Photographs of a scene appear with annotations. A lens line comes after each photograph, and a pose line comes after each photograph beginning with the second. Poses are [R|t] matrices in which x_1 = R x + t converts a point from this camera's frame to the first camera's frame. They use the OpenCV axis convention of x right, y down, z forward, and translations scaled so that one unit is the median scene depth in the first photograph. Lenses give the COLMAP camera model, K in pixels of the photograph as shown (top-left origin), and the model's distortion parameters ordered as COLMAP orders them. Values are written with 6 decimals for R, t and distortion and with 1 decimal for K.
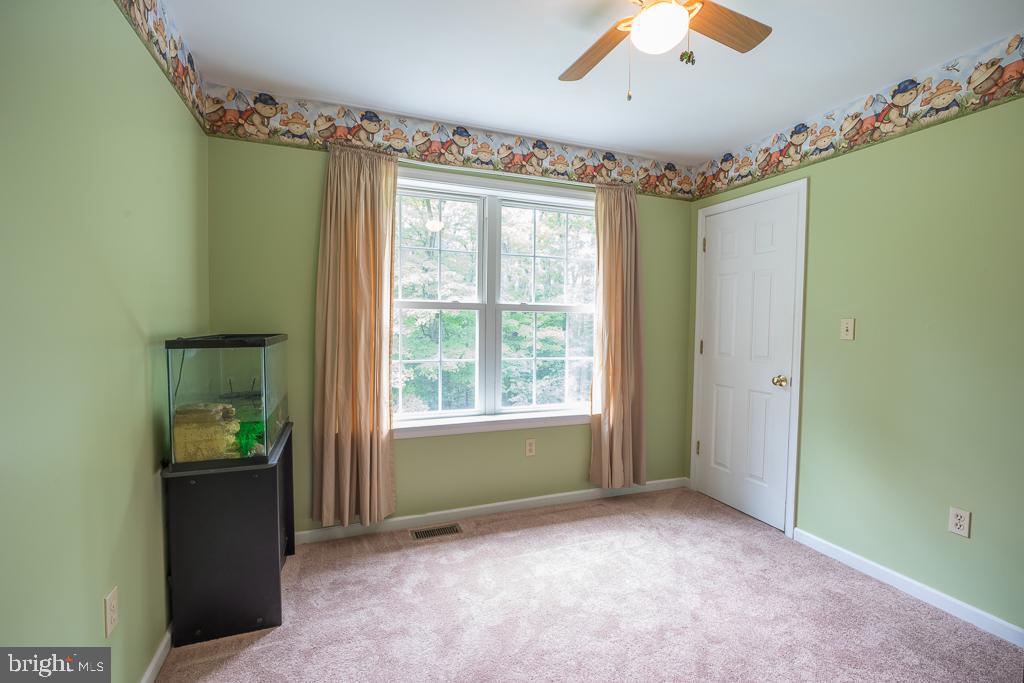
lens RADIAL K [[459.0, 0, 512.0], [0, 459.0, 341.5], [0, 0, 1]] dist [-0.022410, 0.012698]
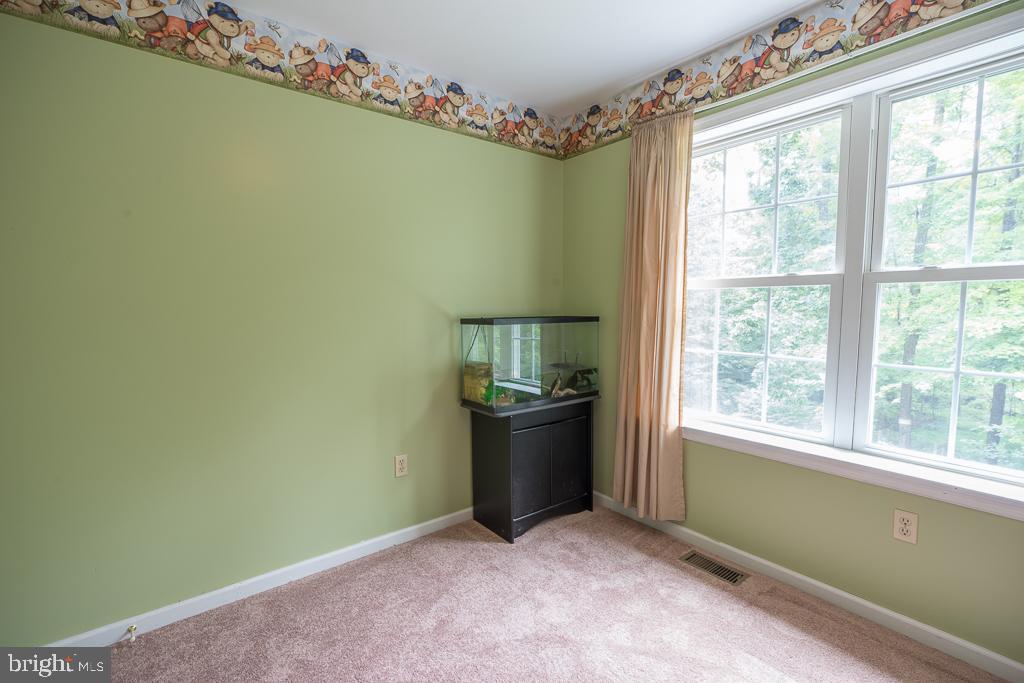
lens RADIAL K [[459.0, 0, 512.0], [0, 459.0, 341.5], [0, 0, 1]] dist [-0.022410, 0.012698]
pose [[0.286575, 0.062376, -0.956025, 0.485709], [-0.031589, 0.997951, 0.055643, -0.010614], [0.957537, 0.014254, 0.287958, 0.442423]]
